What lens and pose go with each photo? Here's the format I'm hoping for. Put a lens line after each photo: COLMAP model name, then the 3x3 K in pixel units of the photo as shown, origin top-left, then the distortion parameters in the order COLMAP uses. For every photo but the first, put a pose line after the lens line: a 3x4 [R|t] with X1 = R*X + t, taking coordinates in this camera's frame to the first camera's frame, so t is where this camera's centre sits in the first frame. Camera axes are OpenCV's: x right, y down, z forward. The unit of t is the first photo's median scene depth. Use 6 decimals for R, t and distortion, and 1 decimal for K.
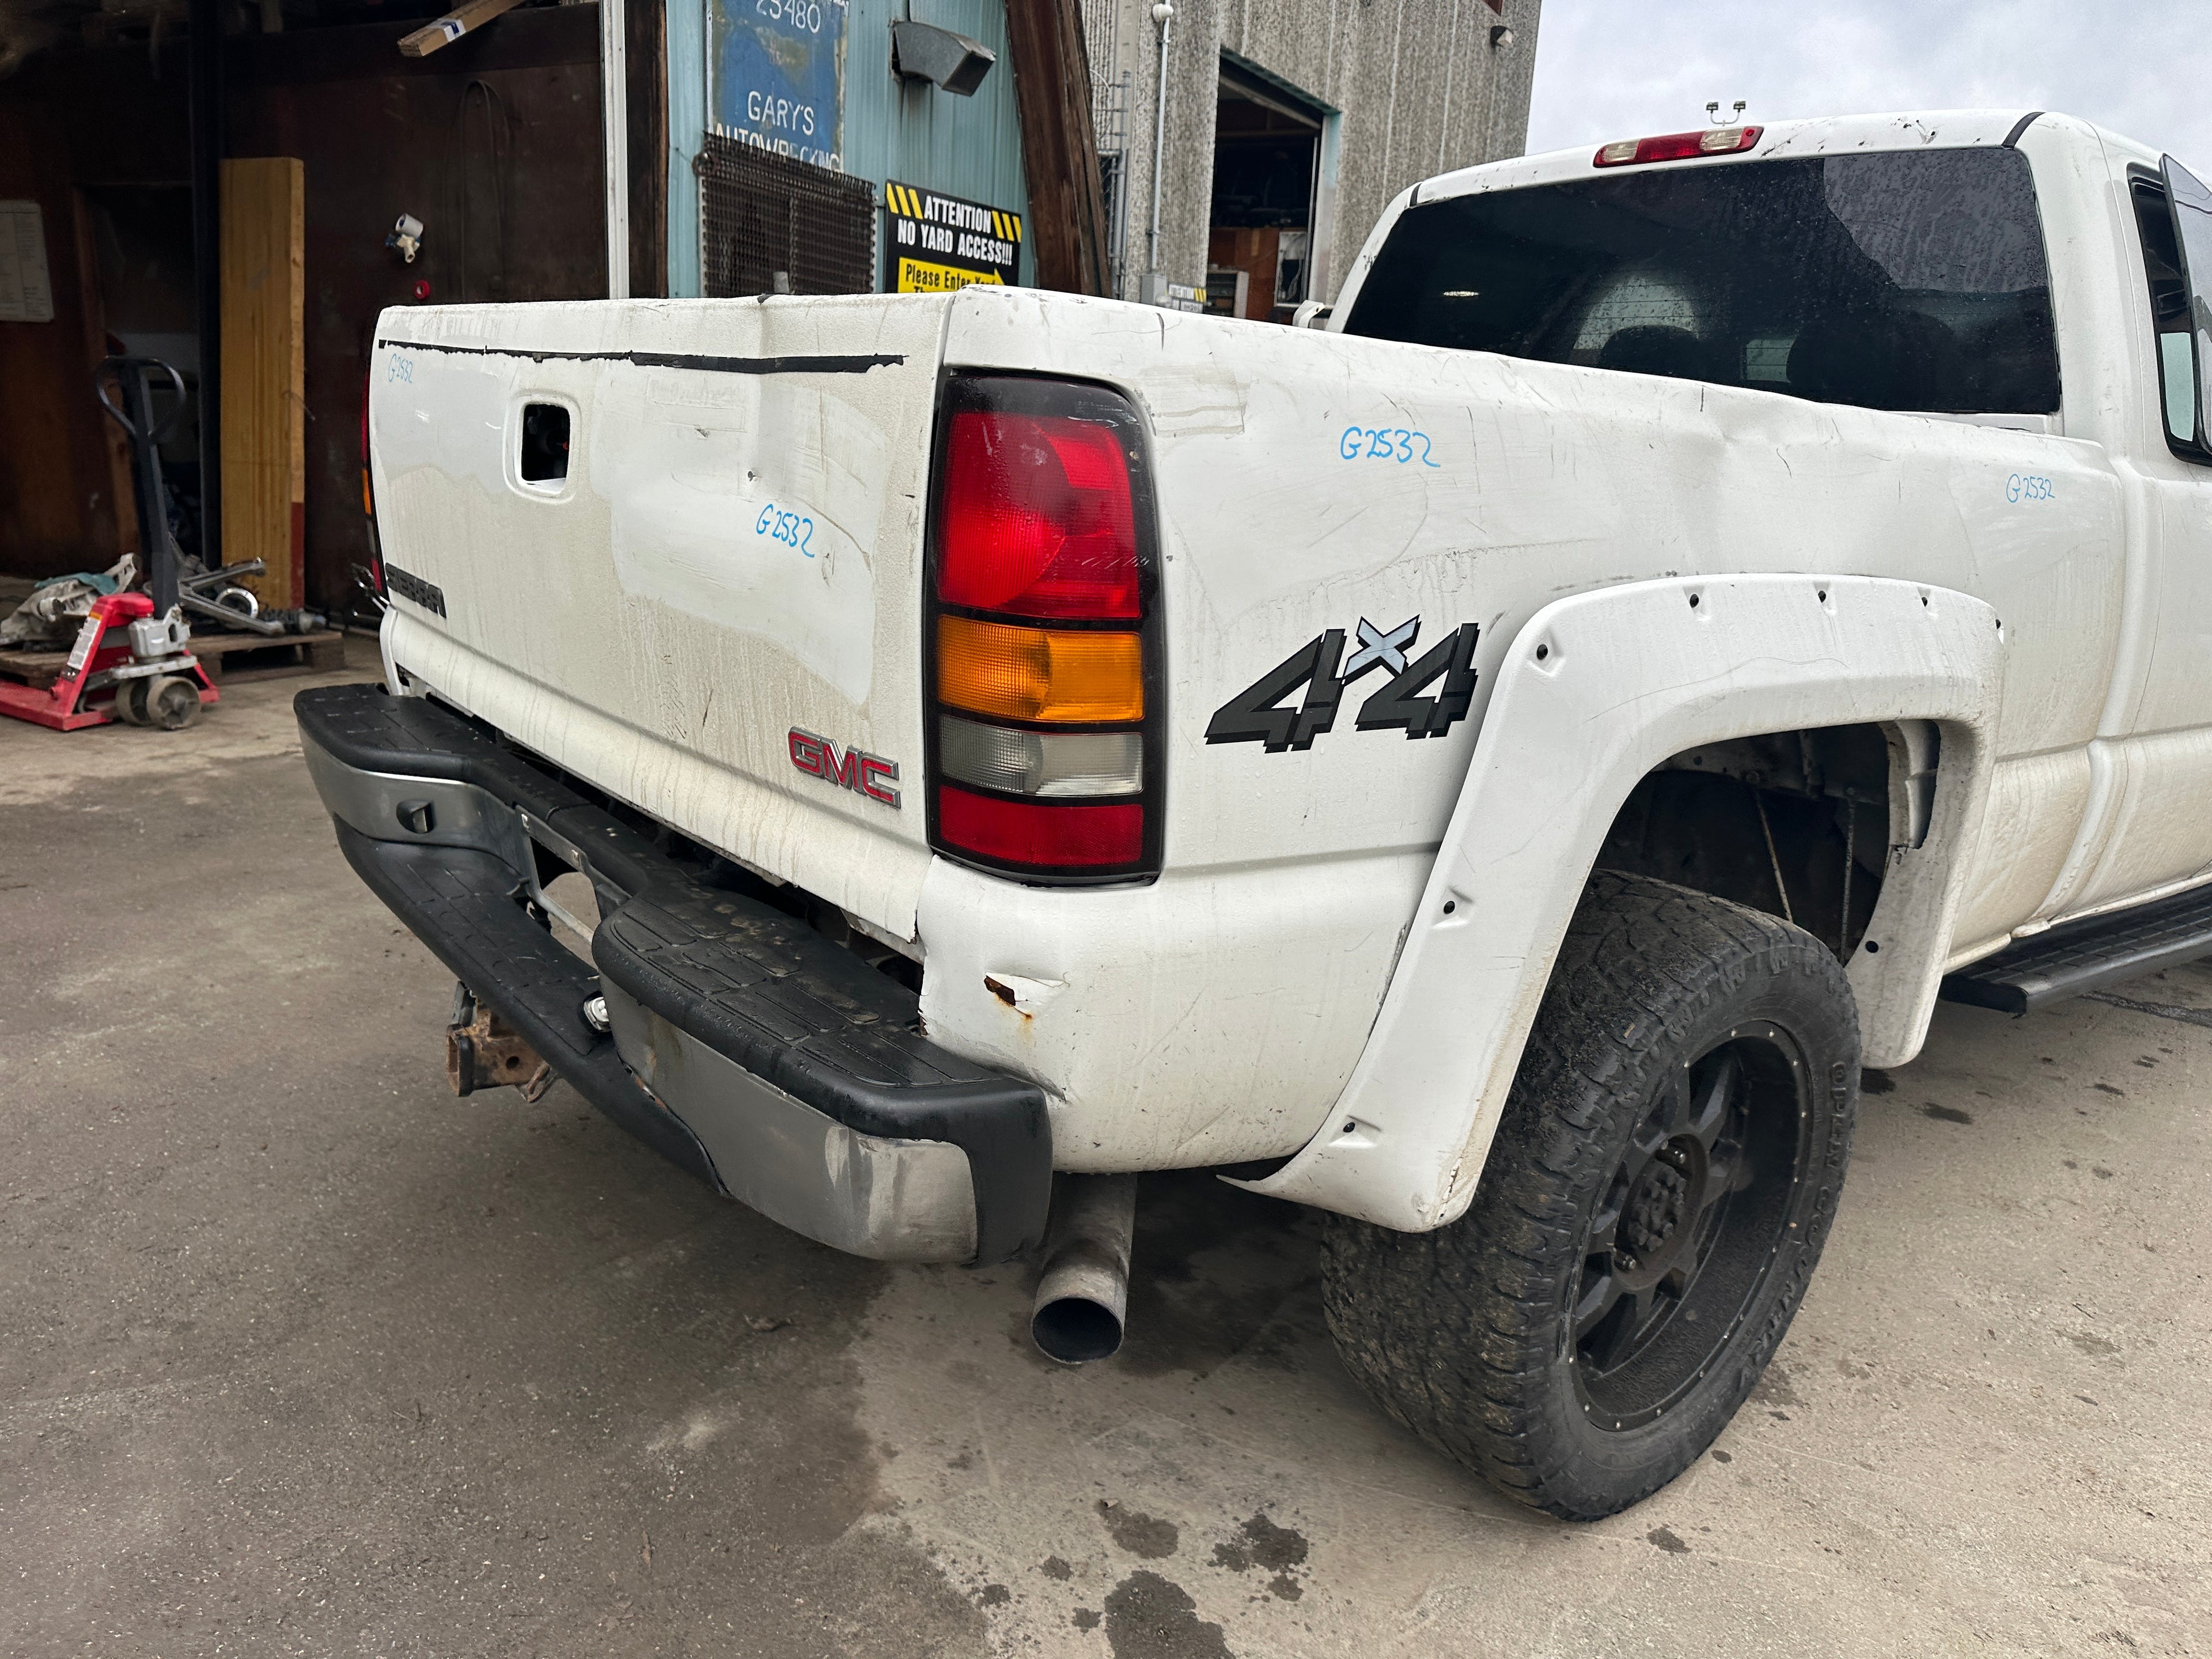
lens RADIAL K [[1557.1, 0, 1112.2], [0, 1557.1, 819.6], [0, 0, 1]] dist [0.024031, -0.028217]
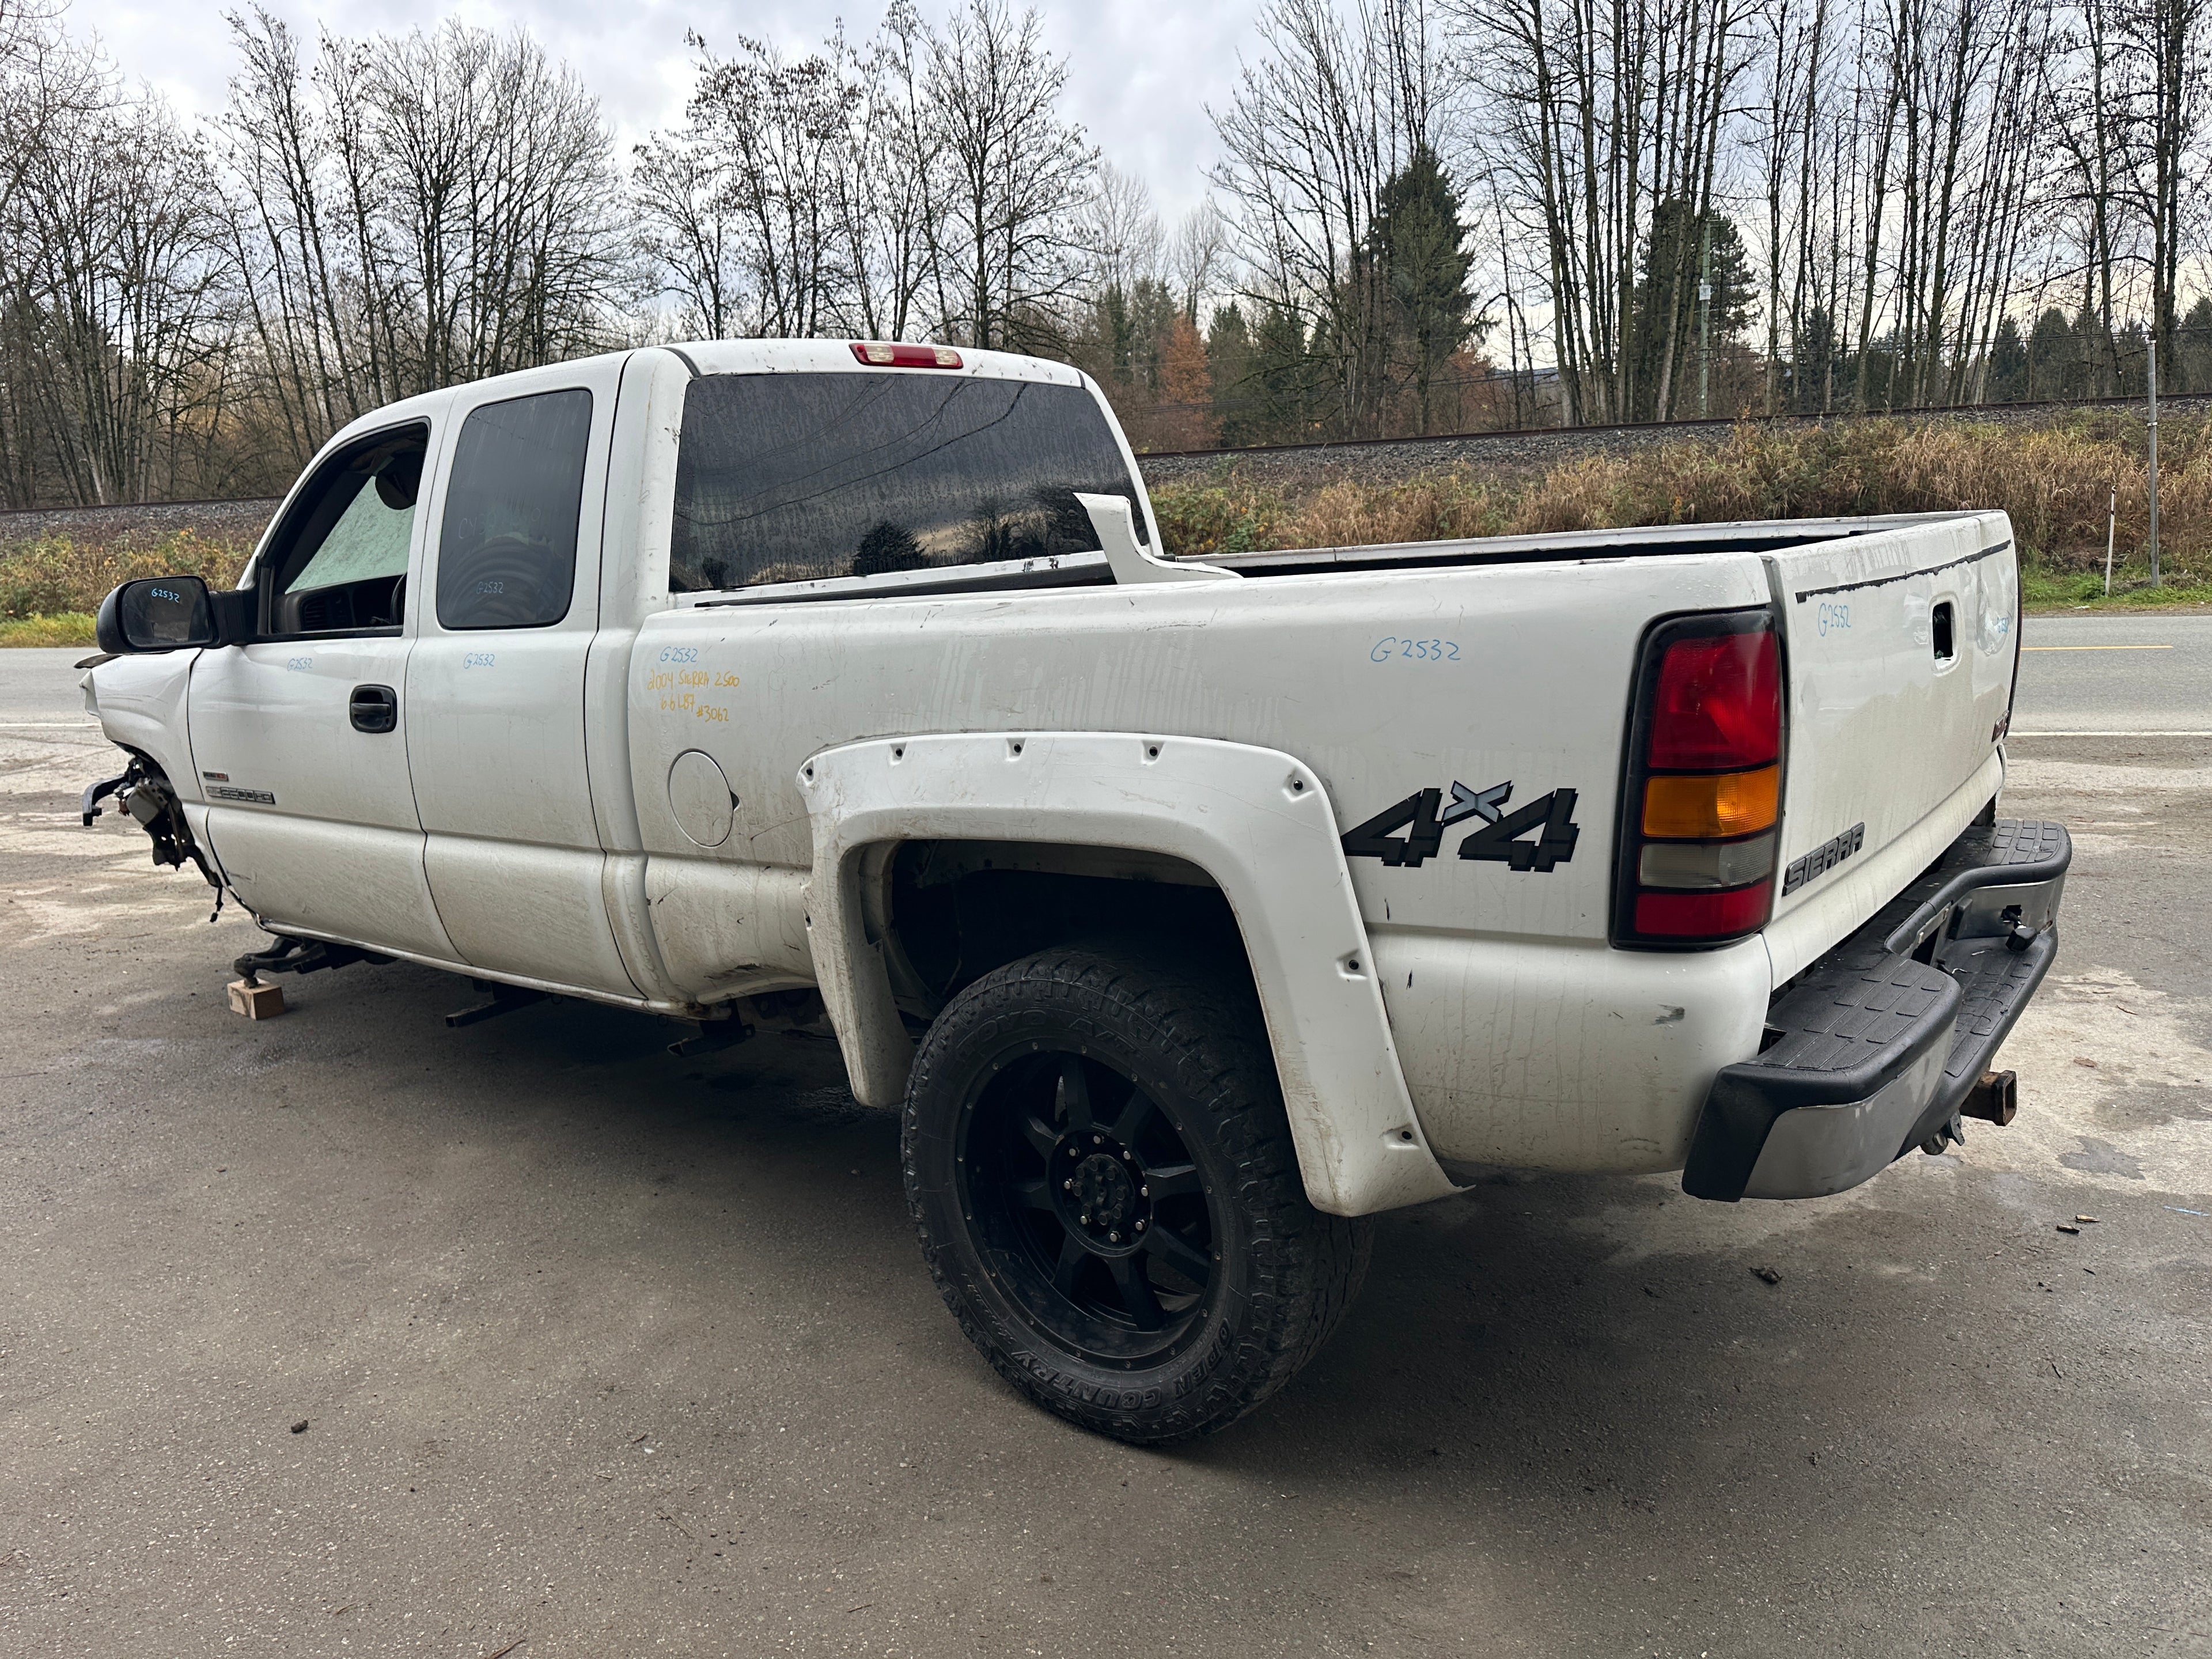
lens RADIAL K [[1575.1, 0, 1119.7], [0, 1575.1, 798.0], [0, 0, 1]] dist [0.010272, -0.021698]
pose [[-0.227664, -0.222926, 0.947878, -0.534729], [0.278724, 0.917791, 0.282794, -0.242118], [-0.932996, 0.328579, -0.146813, 0.665713]]
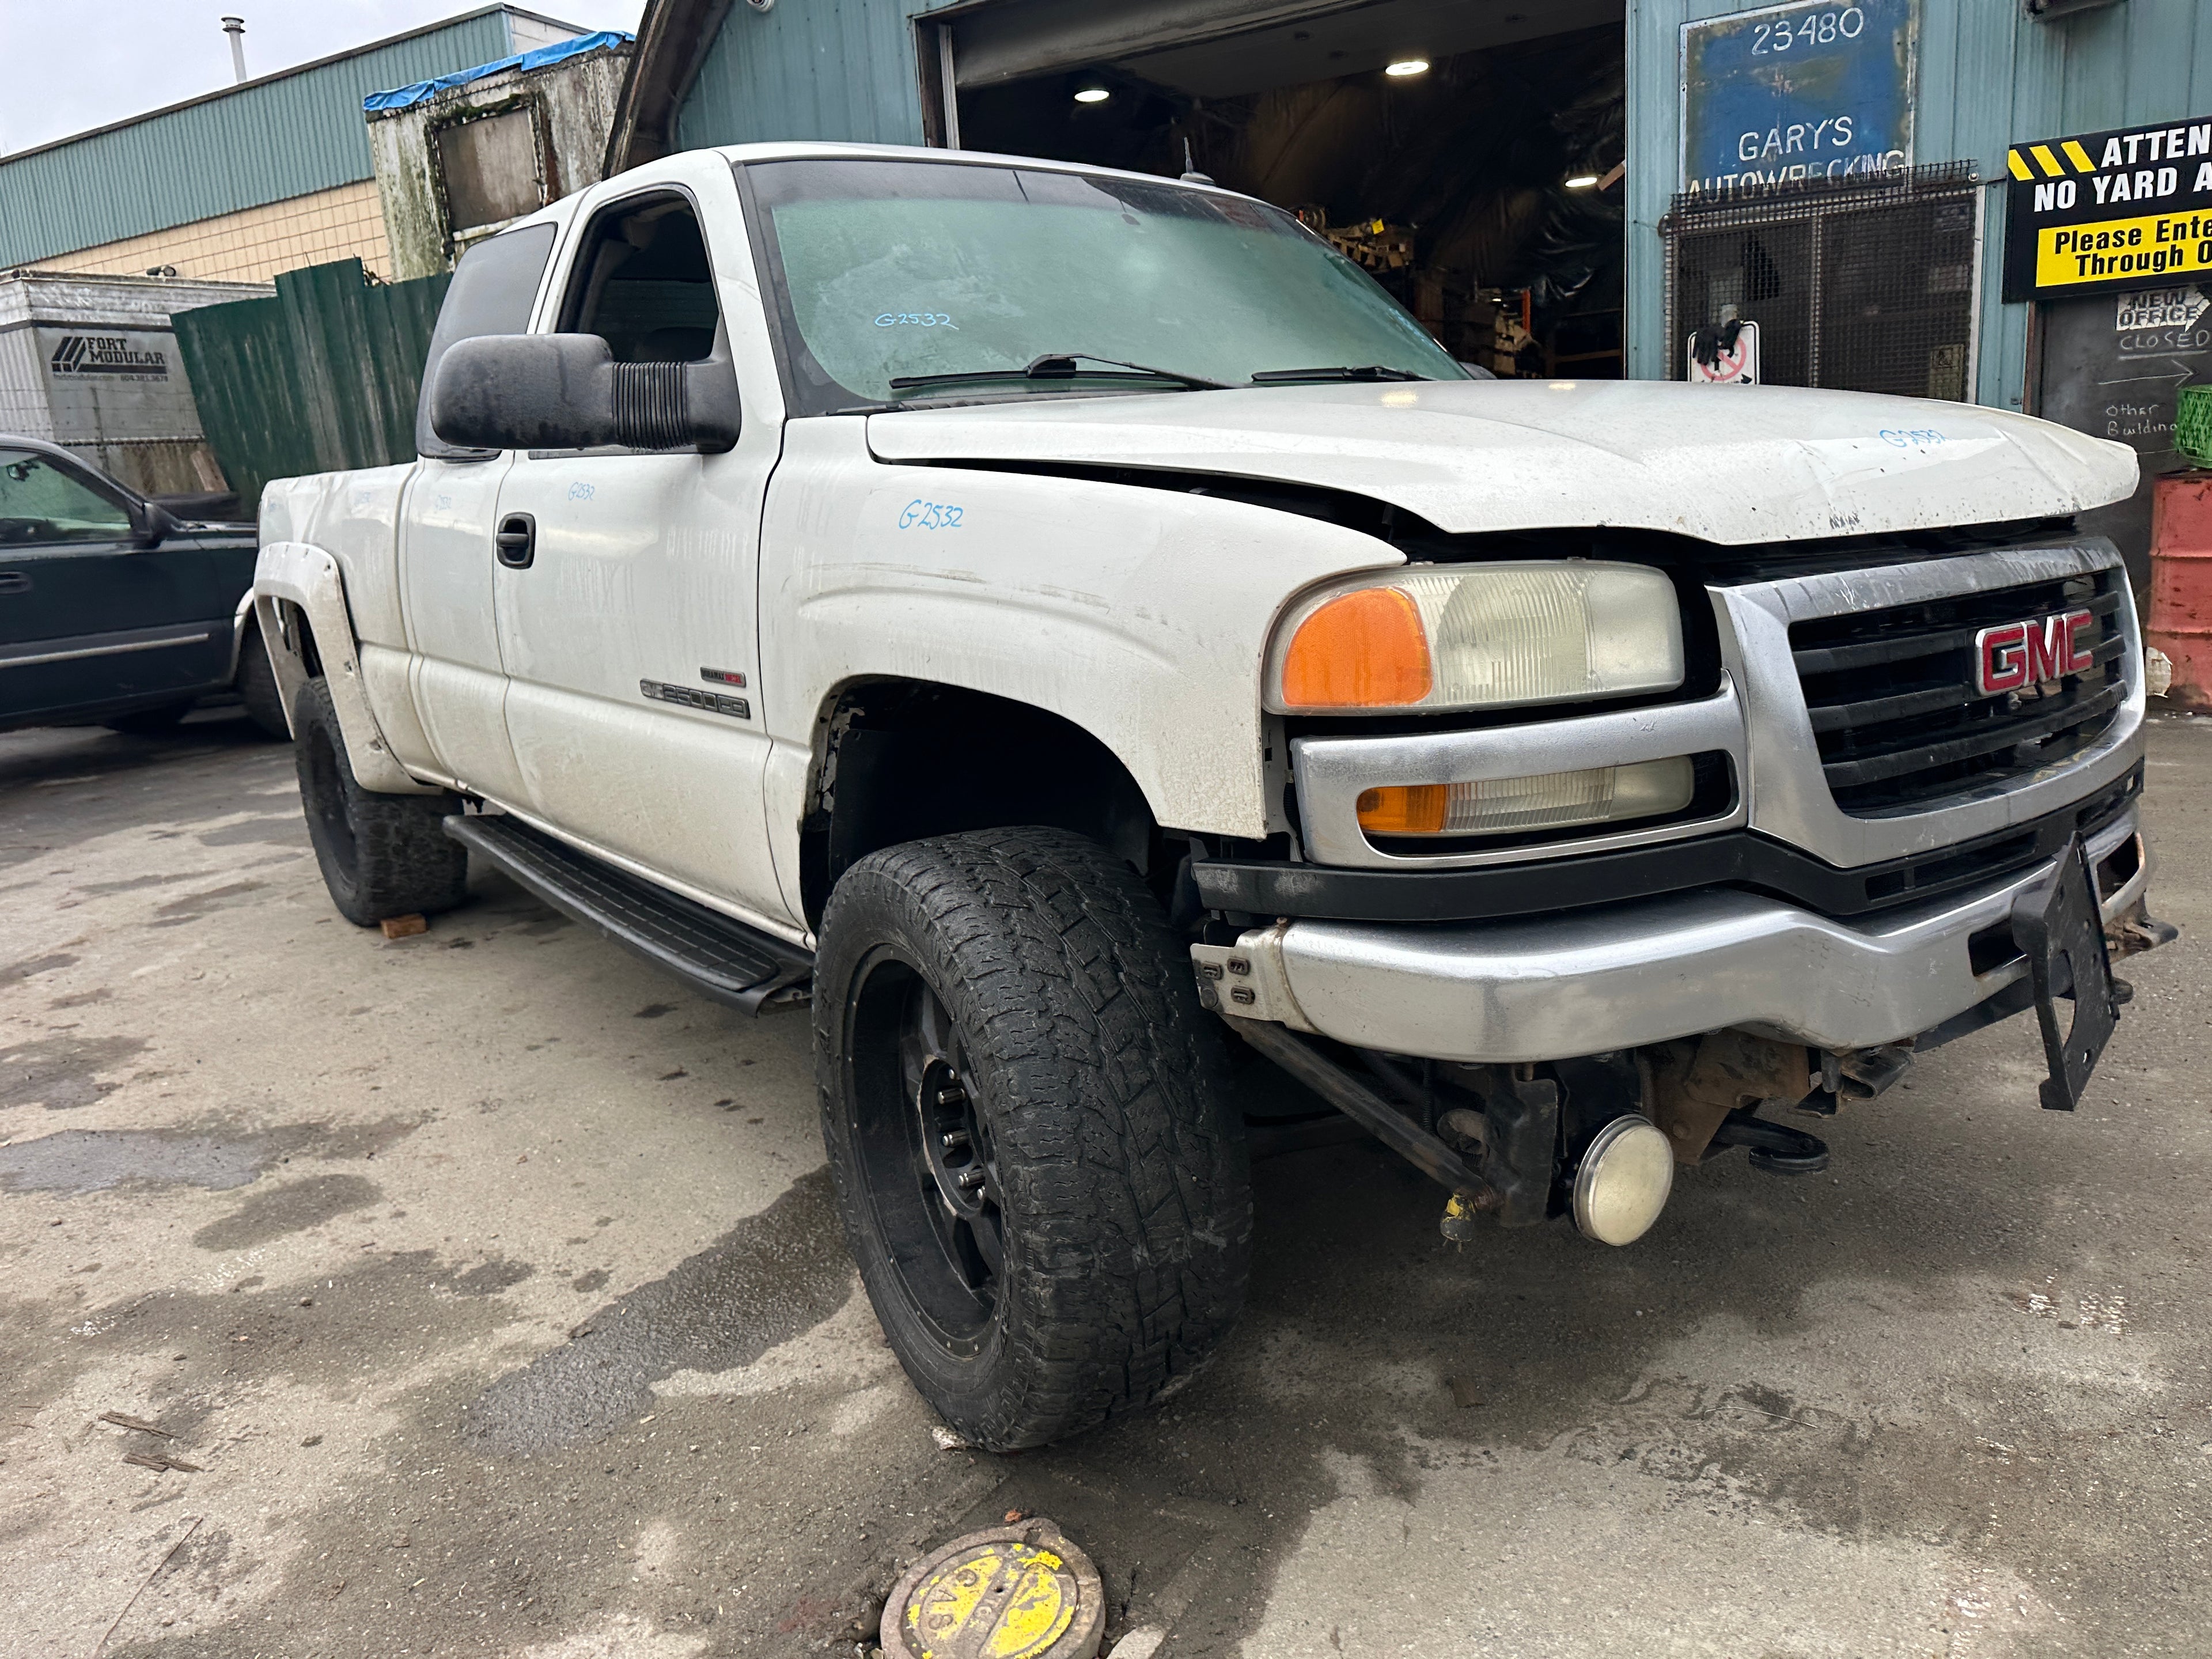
lens RADIAL K [[1562.5, 0, 1118.2], [0, 1562.5, 807.4], [0, 0, 1]] dist [0.003685, -0.002522]
pose [[-0.020003, 0.139744, -0.989986, 1.053412], [-0.193297, 0.970961, 0.140964, -0.122887], [0.980936, 0.194181, 0.007590, 0.823756]]
